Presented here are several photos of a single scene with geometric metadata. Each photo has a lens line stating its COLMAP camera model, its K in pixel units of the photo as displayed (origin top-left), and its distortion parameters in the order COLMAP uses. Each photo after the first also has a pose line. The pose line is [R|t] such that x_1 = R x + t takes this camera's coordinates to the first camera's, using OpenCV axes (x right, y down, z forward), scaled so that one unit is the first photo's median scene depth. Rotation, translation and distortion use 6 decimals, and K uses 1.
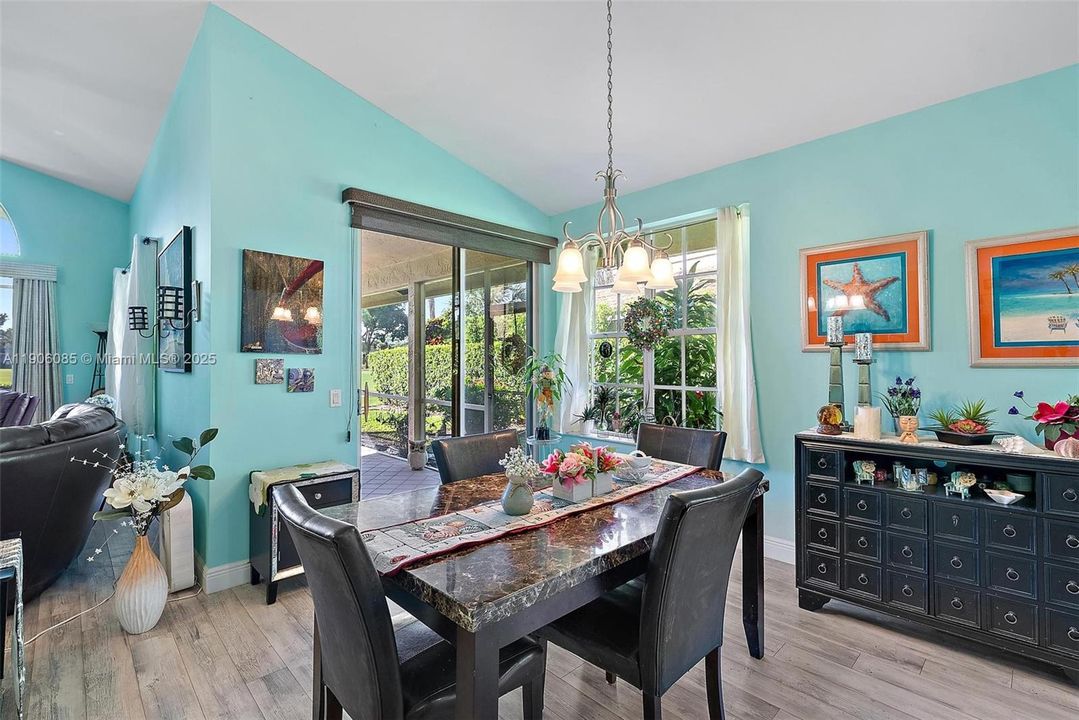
lens RADIAL K [[489.5, 0, 545.8], [0, 489.5, 355.0], [0, 0, 1]] dist [0.003353, 0.000363]
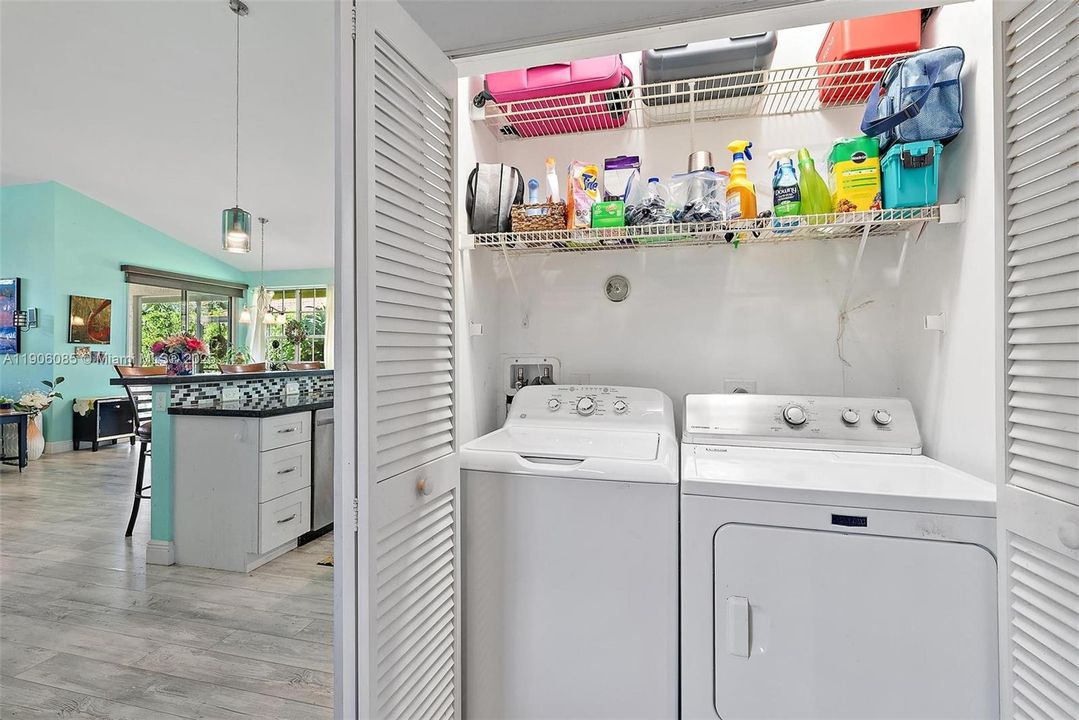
lens RADIAL K [[489.5, 0, 547.8], [0, 489.5, 350.9], [0, 0, 1]] dist [0.003353, 0.000363]
pose [[0.856380, 0.005946, 0.516313, 0.058280], [-0.004686, 0.999982, -0.003743, 0.024326], [-0.516326, 0.000786, 0.856392, -1.763025]]
